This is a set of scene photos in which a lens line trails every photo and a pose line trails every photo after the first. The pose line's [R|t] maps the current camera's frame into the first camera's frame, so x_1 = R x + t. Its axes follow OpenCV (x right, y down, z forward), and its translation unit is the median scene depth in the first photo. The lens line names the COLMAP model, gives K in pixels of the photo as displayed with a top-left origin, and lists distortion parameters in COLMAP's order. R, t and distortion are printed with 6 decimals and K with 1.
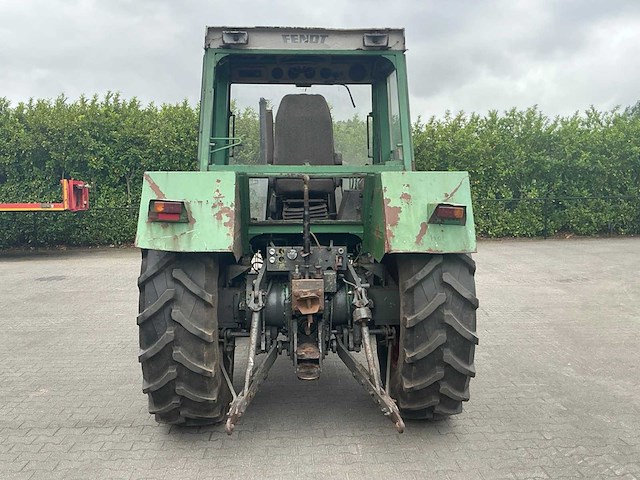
lens RADIAL K [[624.0, 0, 320.0], [0, 624.0, 240.0], [0, 0, 1]] dist [0.137232, -0.299393]
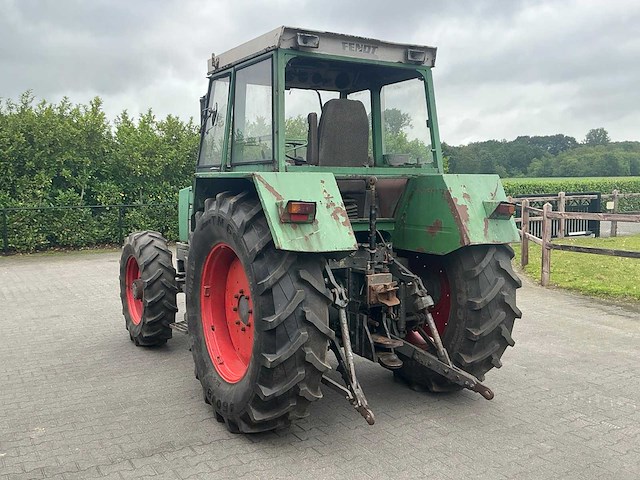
lens RADIAL K [[637.6, 0, 320.0], [0, 637.6, 240.0], [0, 0, 1]] dist [0.135866, -0.288256]
pose [[0.883935, -0.037118, 0.466134, -0.609833], [0.039855, 0.999198, 0.003989, -0.003671], [-0.465908, 0.015052, 0.884705, 0.079883]]
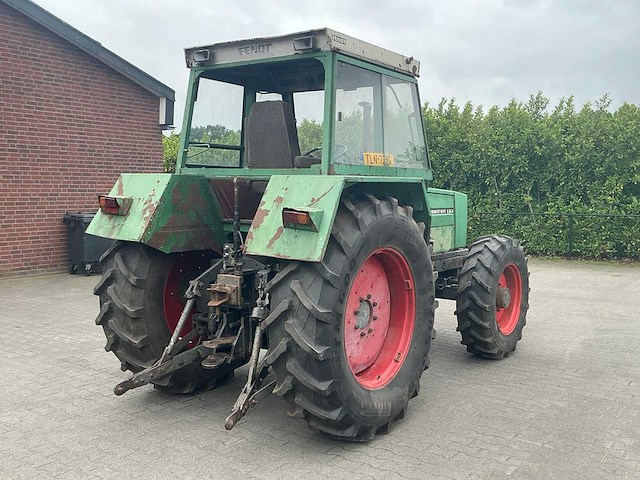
lens RADIAL K [[657.3, 0, 320.0], [0, 657.3, 240.0], [0, 0, 1]] dist [0.134023, -0.301824]
pose [[0.786379, 0.067841, -0.614008, 0.781777], [-0.076150, 0.997016, 0.012631, -0.022746], [0.613033, 0.036824, 0.789199, 0.203293]]
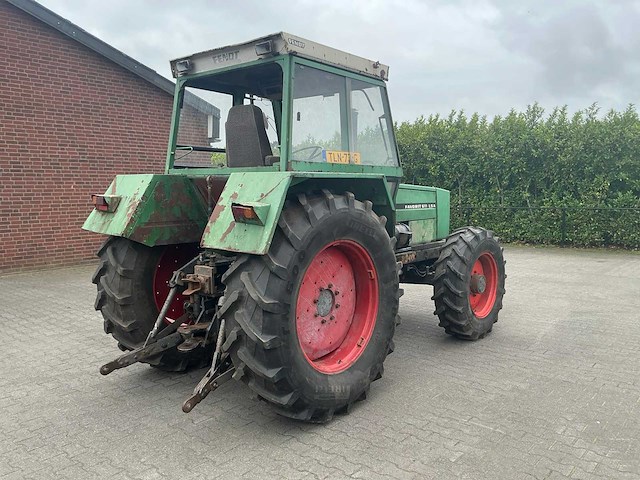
lens RADIAL K [[528.8, 0, 320.0], [0, 528.8, 240.0], [0, 0, 1]] dist [0.111596, -0.233792]
pose [[0.731278, 0.071332, -0.678339, 0.797189], [-0.066336, 0.997240, 0.033353, -0.032597], [0.678846, 0.020608, 0.733991, 0.417419]]
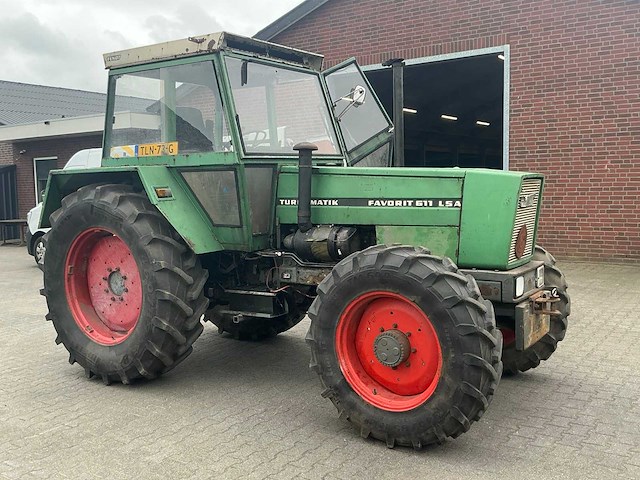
lens RADIAL K [[657.3, 0, 320.0], [0, 657.3, 240.0], [0, 0, 1]] dist [0.134023, -0.301824]
pose [[-0.606208, 0.097268, -0.789336, 0.962132], [-0.042756, 0.987072, 0.154472, -0.195636], [0.794156, 0.127391, -0.594212, 2.193283]]
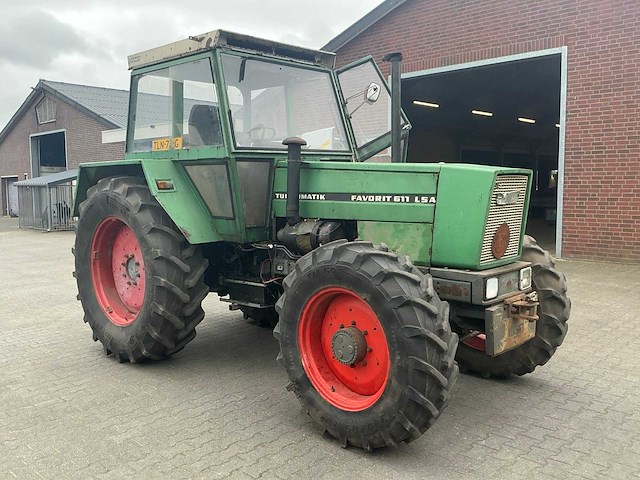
lens RADIAL K [[592.3, 0, 320.0], [0, 592.3, 240.0], [0, 0, 1]] dist [0.117045, -0.241996]
pose [[-0.727303, 0.085671, -0.680949, 0.749668], [-0.044531, 0.984197, 0.171386, -0.187906], [0.684871, 0.154973, -0.711994, 2.275745]]
